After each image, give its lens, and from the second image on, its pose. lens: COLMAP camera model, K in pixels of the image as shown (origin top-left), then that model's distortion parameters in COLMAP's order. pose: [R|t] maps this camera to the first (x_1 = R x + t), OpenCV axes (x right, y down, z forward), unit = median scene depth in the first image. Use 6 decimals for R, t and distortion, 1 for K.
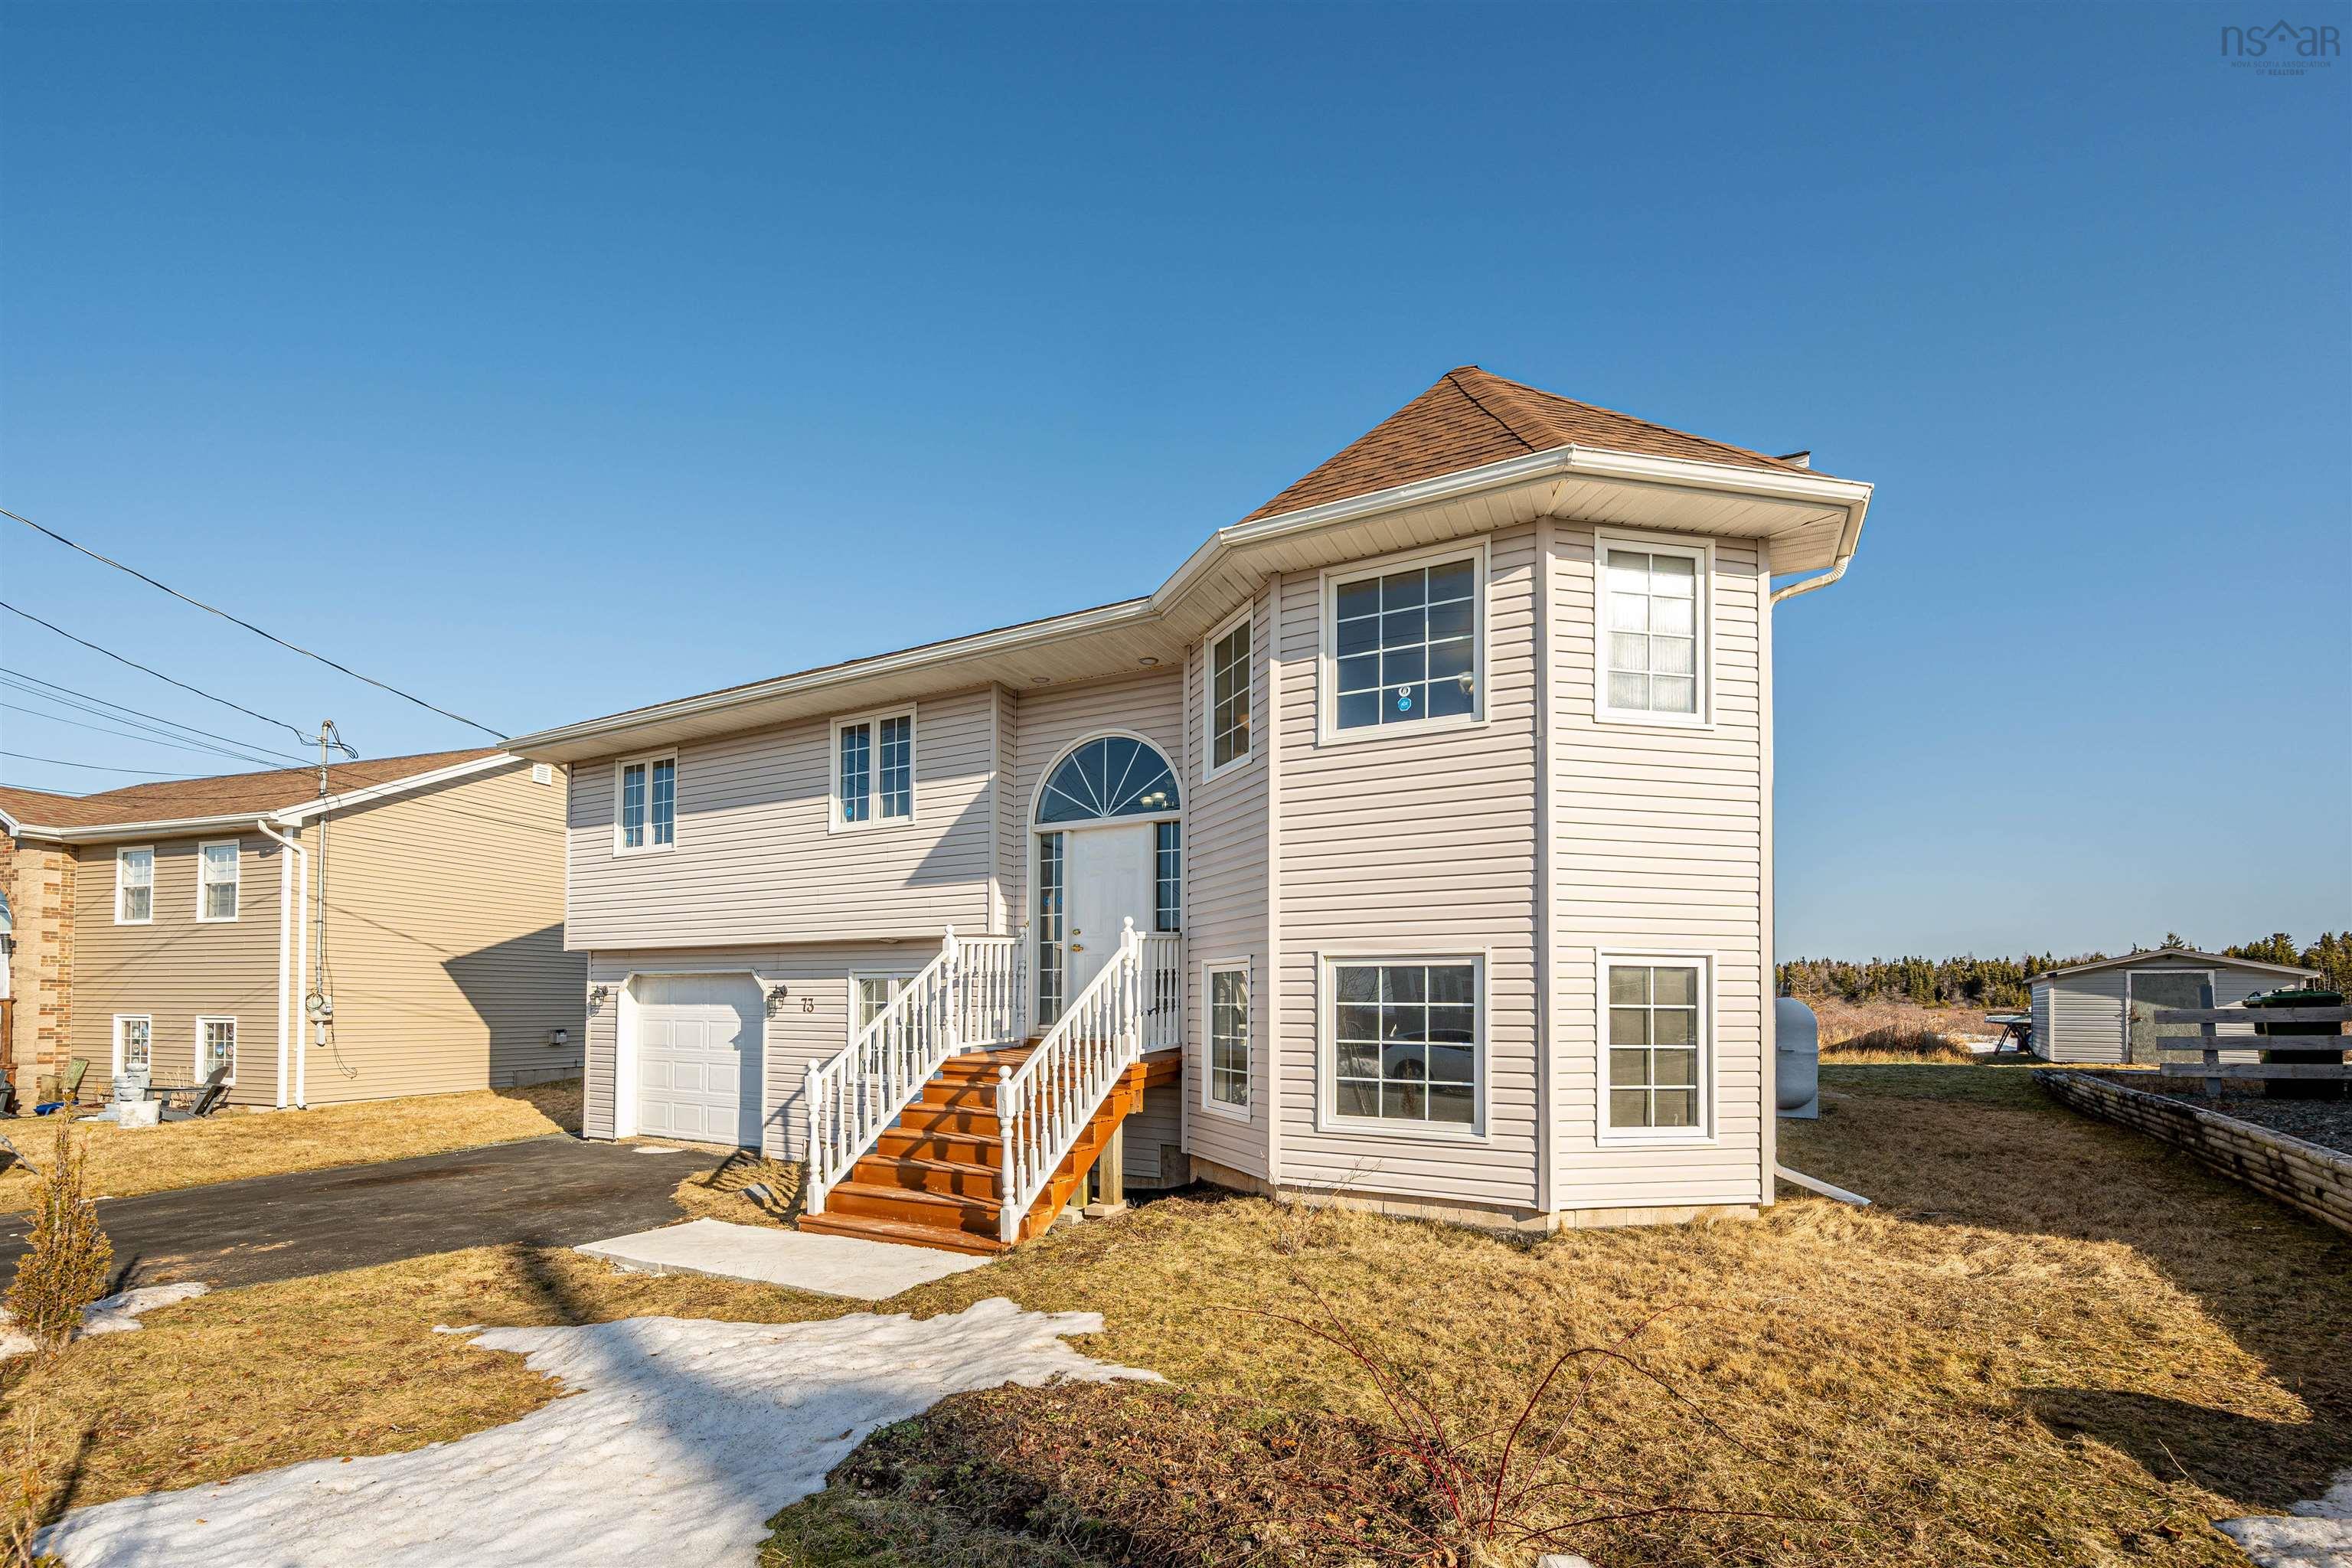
lens RADIAL K [[1208.2, 0, 1173.2], [0, 1208.2, 998.0], [0, 0, 1]] dist [0.000642, 0.000038]
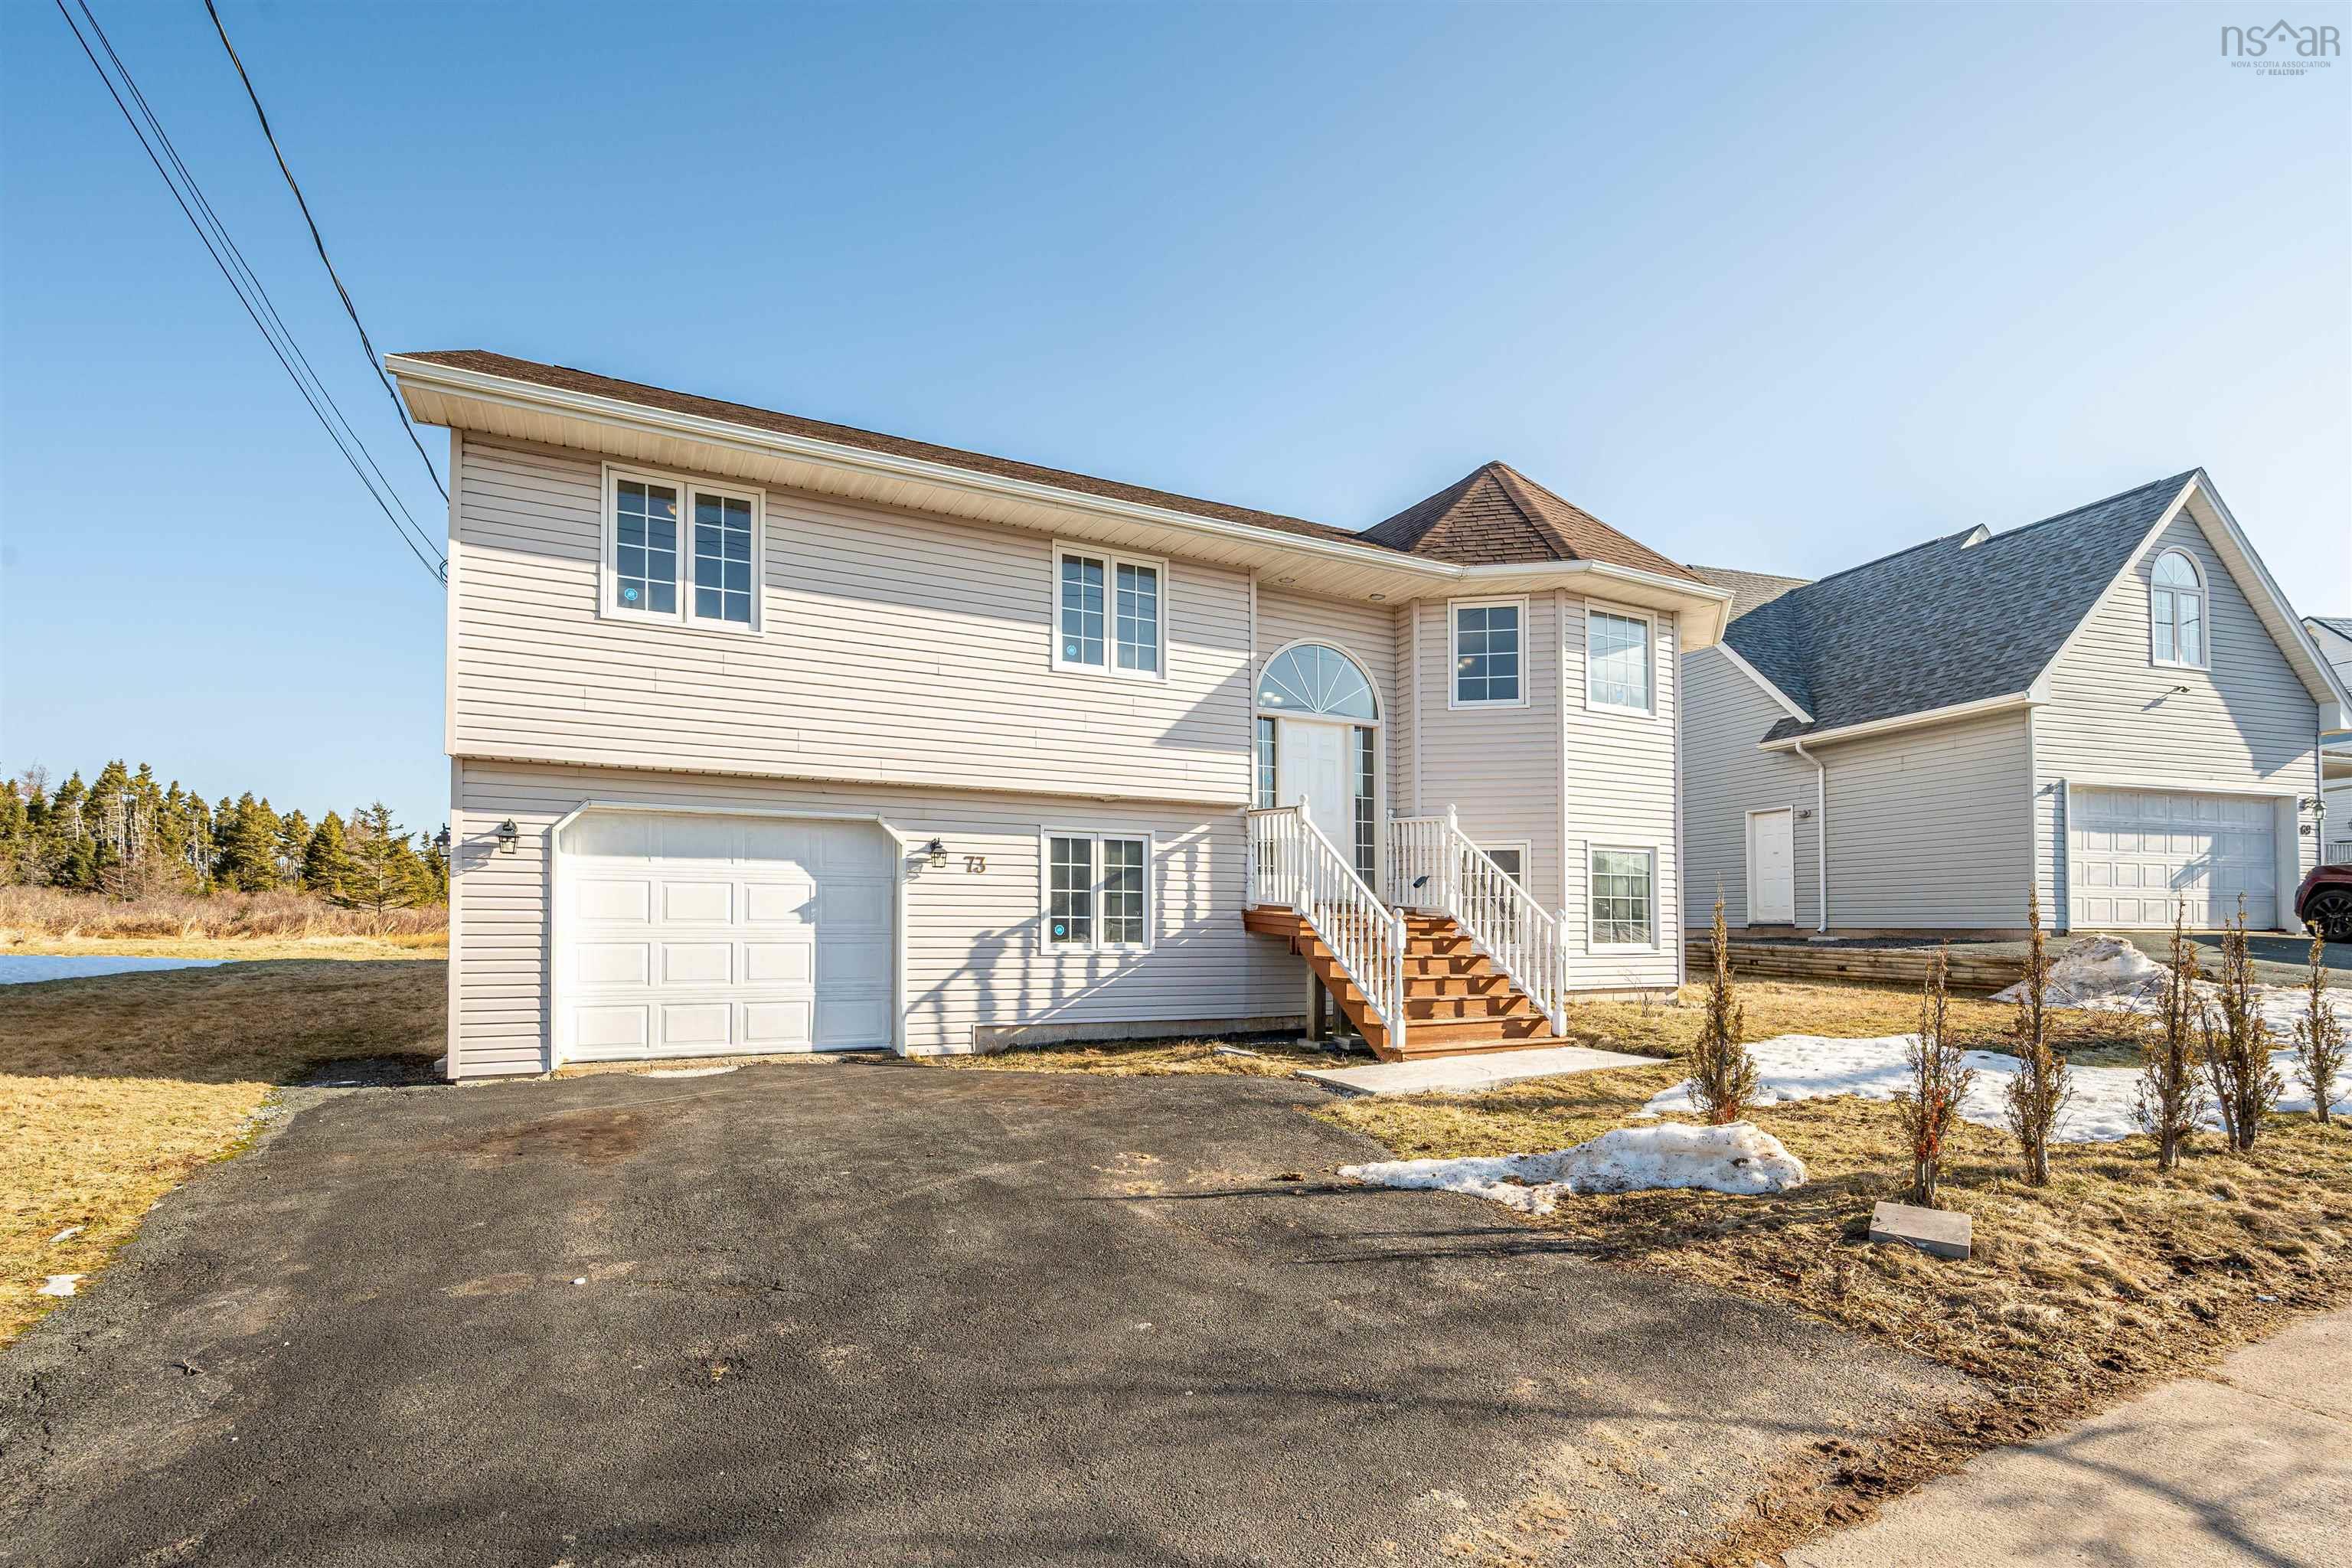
lens RADIAL K [[1032.1, 0, 1179.6], [0, 1032.1, 874.9], [0, 0, 1]] dist [-0.001071, -0.000074]
pose [[0.486354, 0.007315, 0.873731, -0.891803], [-0.020322, 0.999789, 0.002941, 0.008336], [-0.873526, -0.019186, 0.486400, 0.551050]]
